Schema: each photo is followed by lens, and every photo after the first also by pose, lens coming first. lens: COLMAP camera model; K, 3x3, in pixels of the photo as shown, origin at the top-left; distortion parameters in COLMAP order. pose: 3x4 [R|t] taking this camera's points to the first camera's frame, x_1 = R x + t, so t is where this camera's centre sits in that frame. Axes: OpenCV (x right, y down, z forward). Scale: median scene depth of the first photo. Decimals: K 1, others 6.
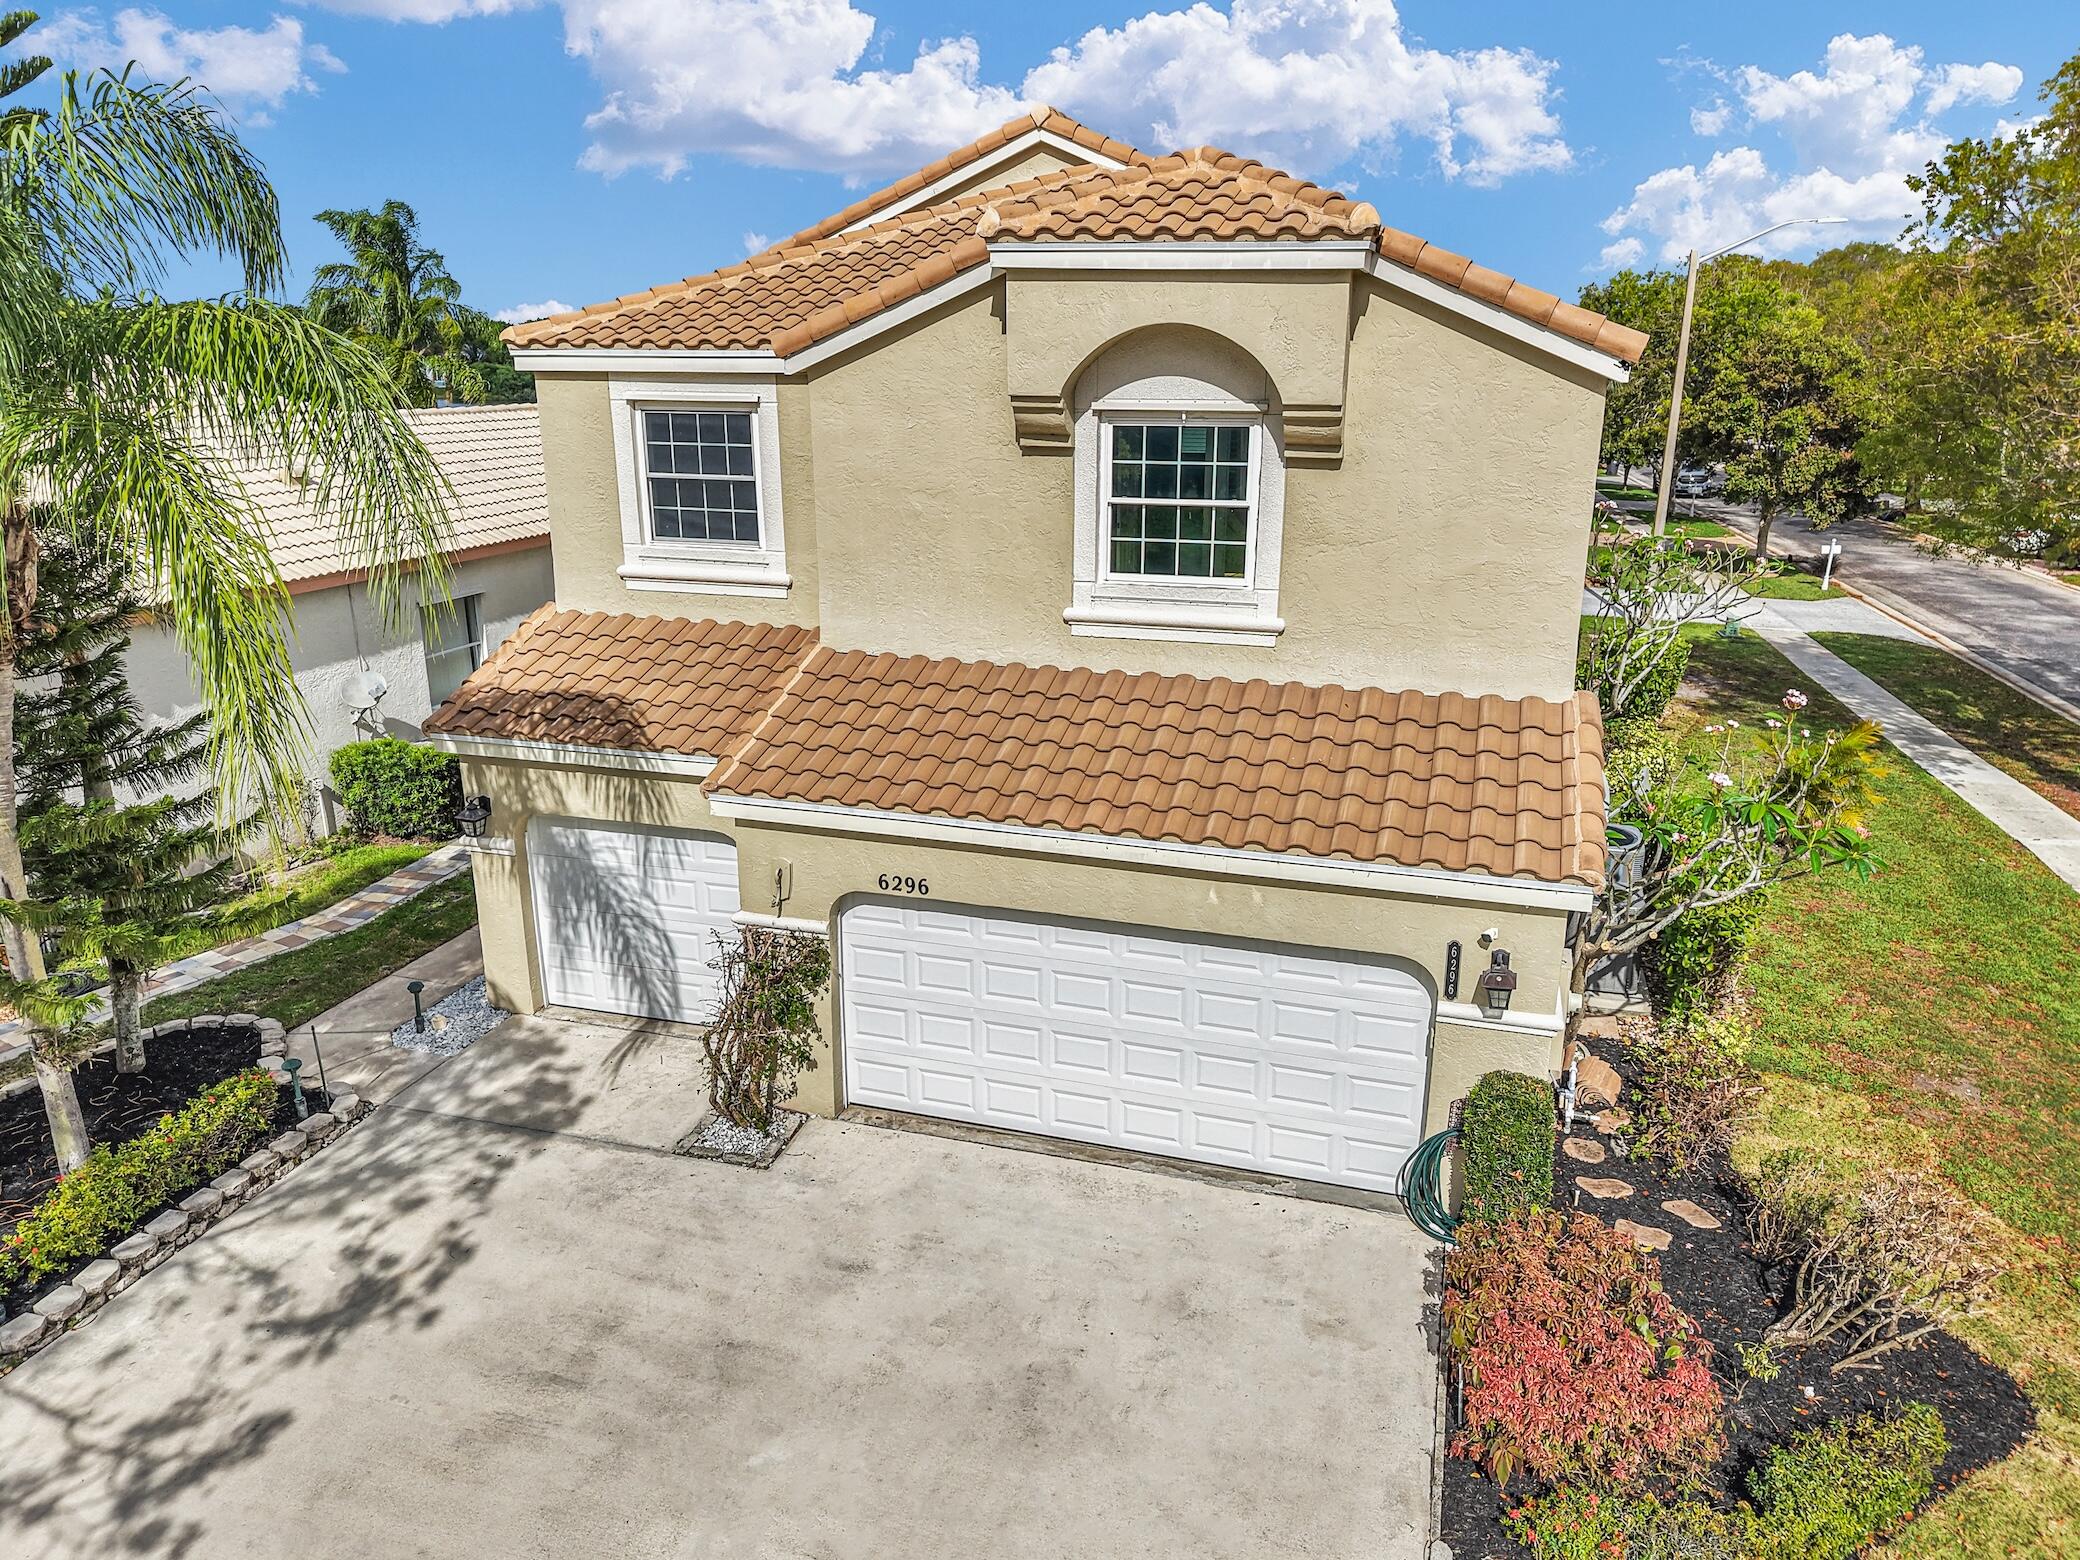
lens RADIAL K [[1419.1, 0, 1029.7], [0, 1419.1, 772.8], [0, 0, 1]] dist [0.004145, -0.002459]
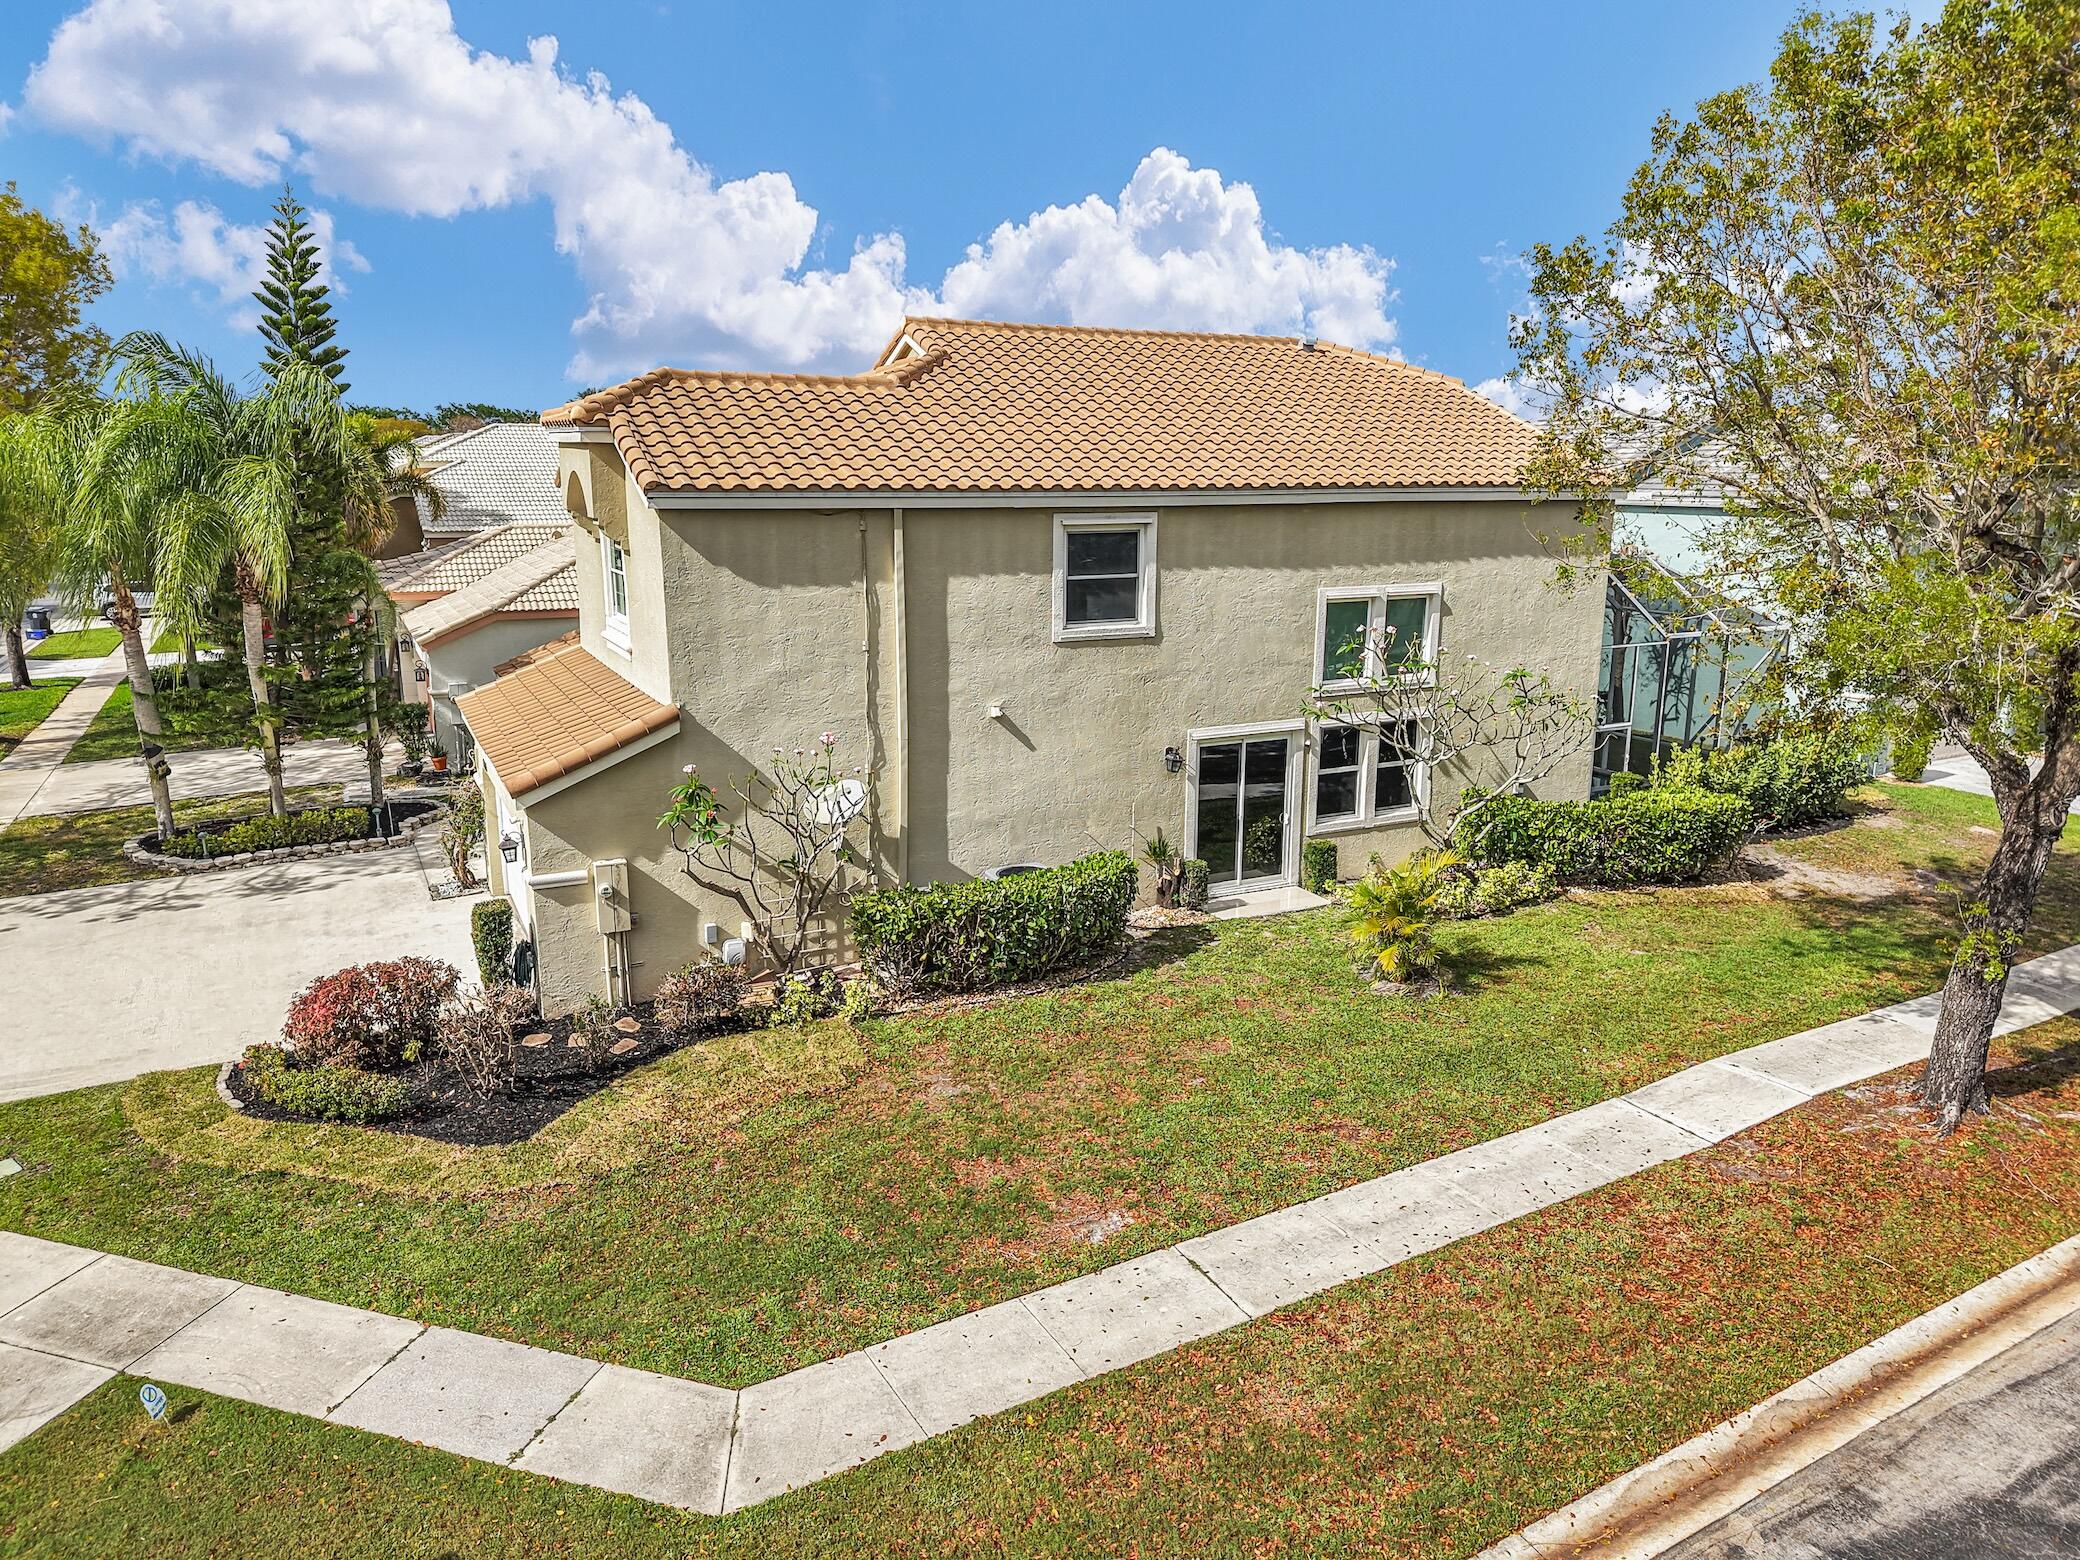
lens RADIAL K [[1416.7, 0, 1055.8], [0, 1416.7, 782.0], [0, 0, 1]] dist [0.006838, -0.005871]
pose [[0.698007, 0.159263, -0.698156, 1.694140], [-0.208541, 0.977905, 0.014583, -0.078982], [0.685053, 0.135416, 0.715797, 0.171485]]
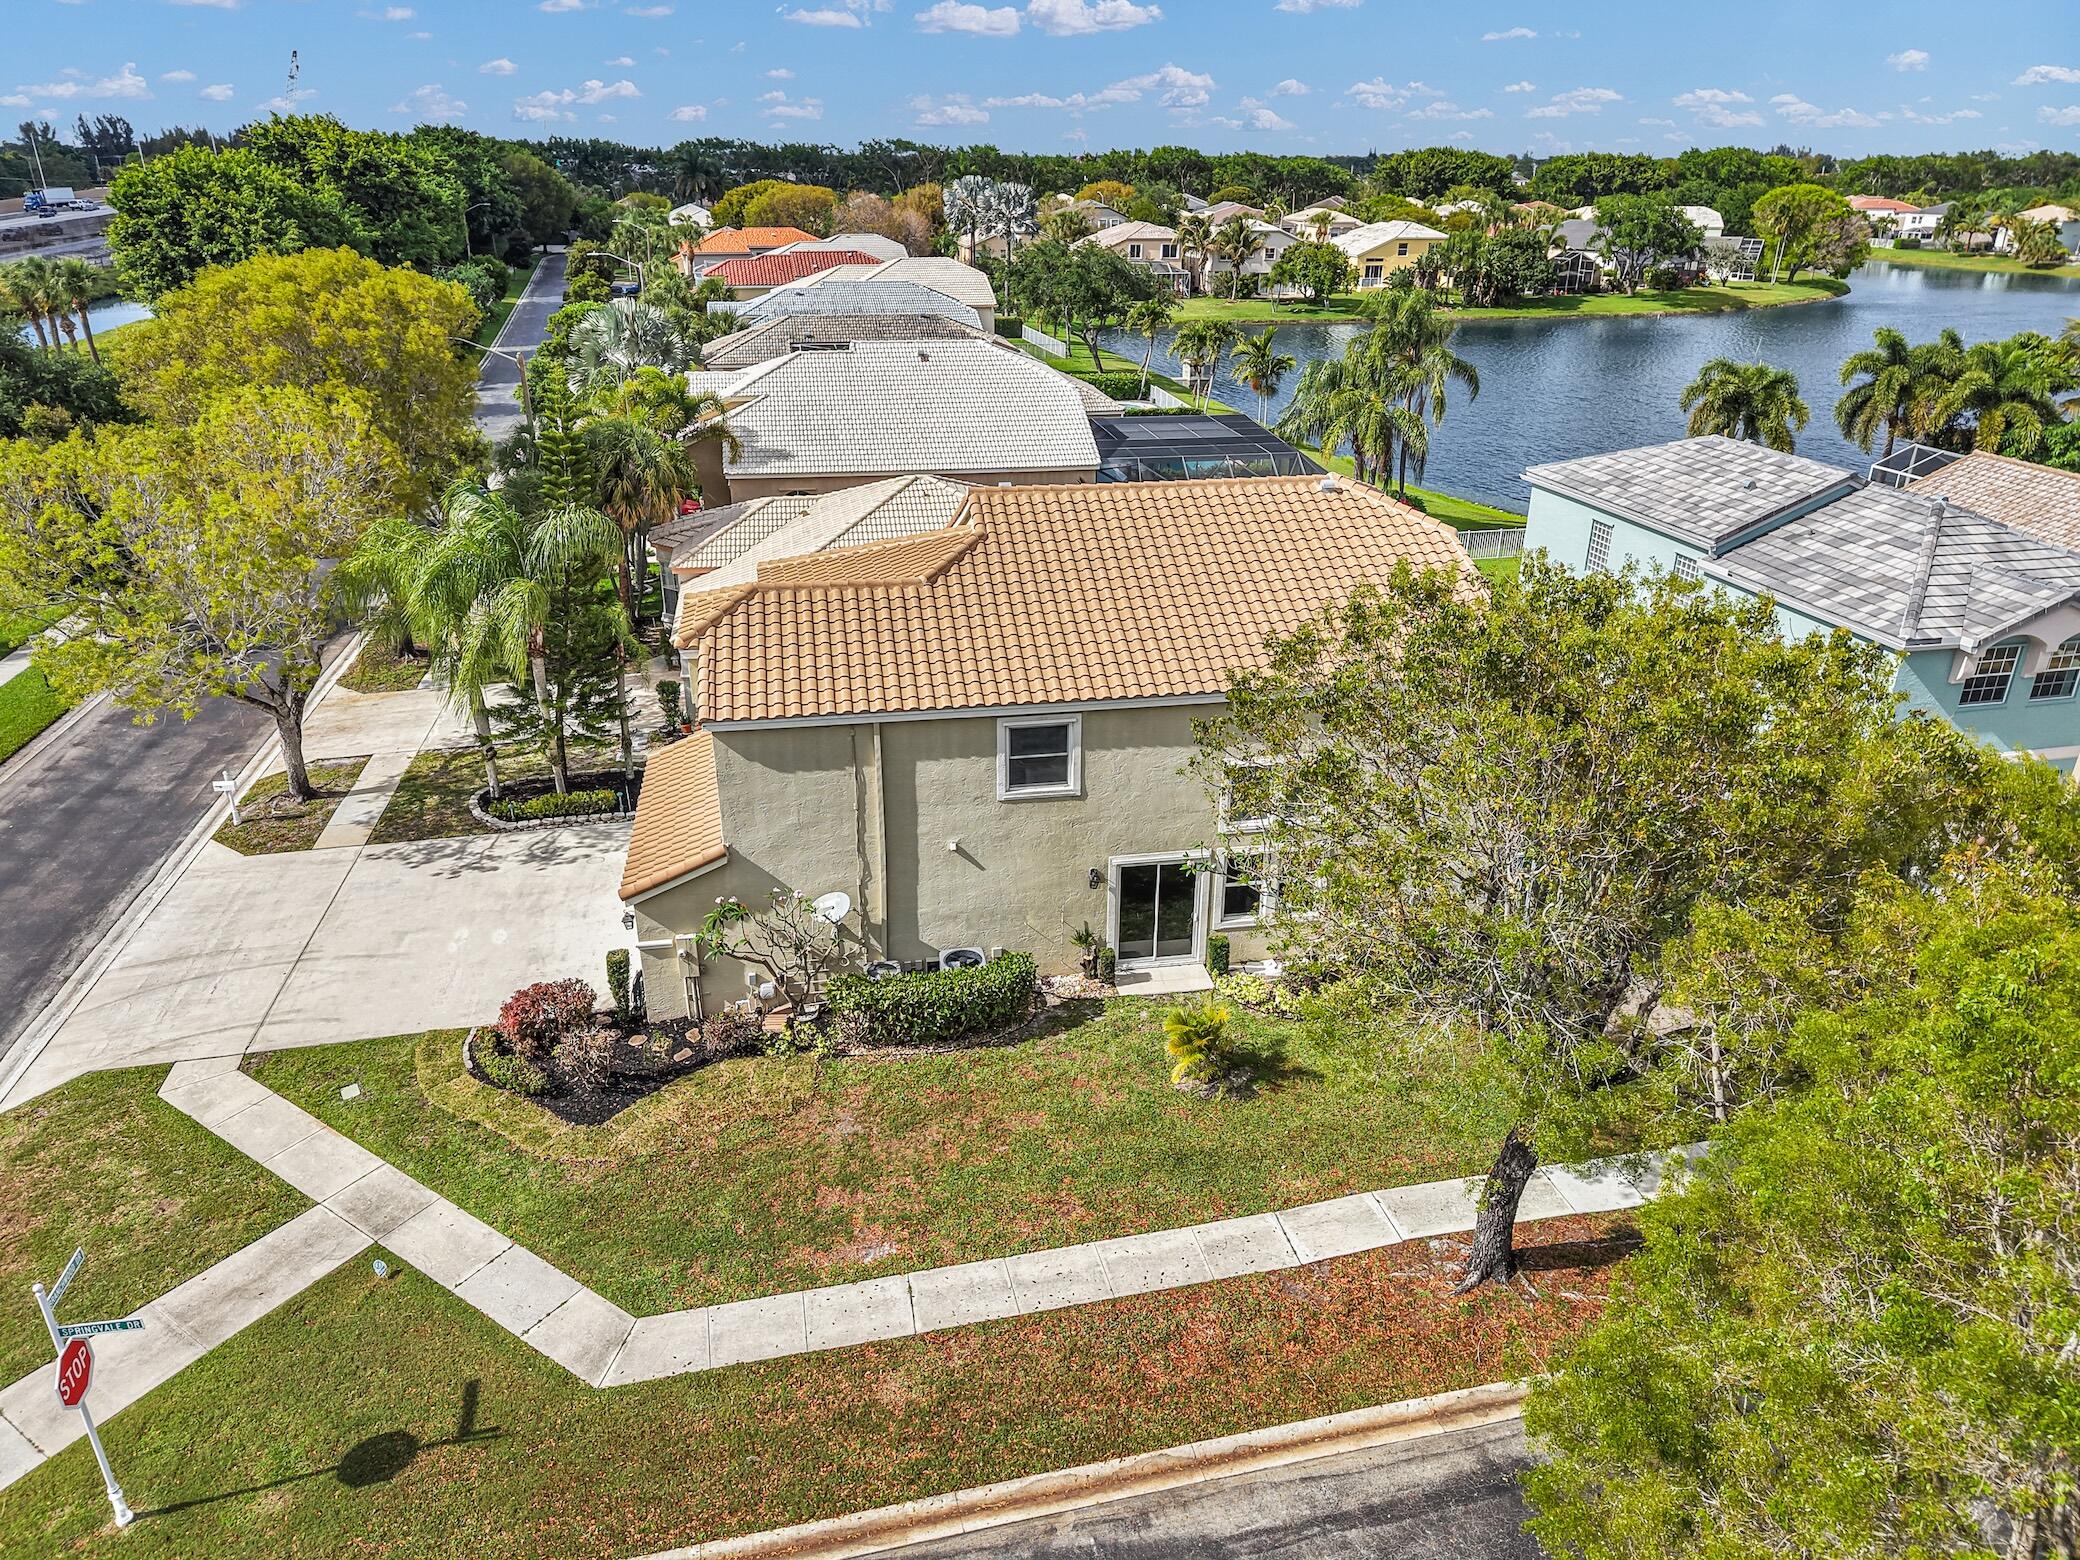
lens RADIAL K [[1440.5, 0, 1052.2], [0, 1440.5, 754.8], [0, 0, 1]] dist [0.003873, -0.001790]
pose [[0.457387, 0.348228, -0.818251, 2.474176], [-0.259475, 0.932360, 0.251749, -0.917588], [0.850570, 0.097169, 0.516806, 0.178274]]
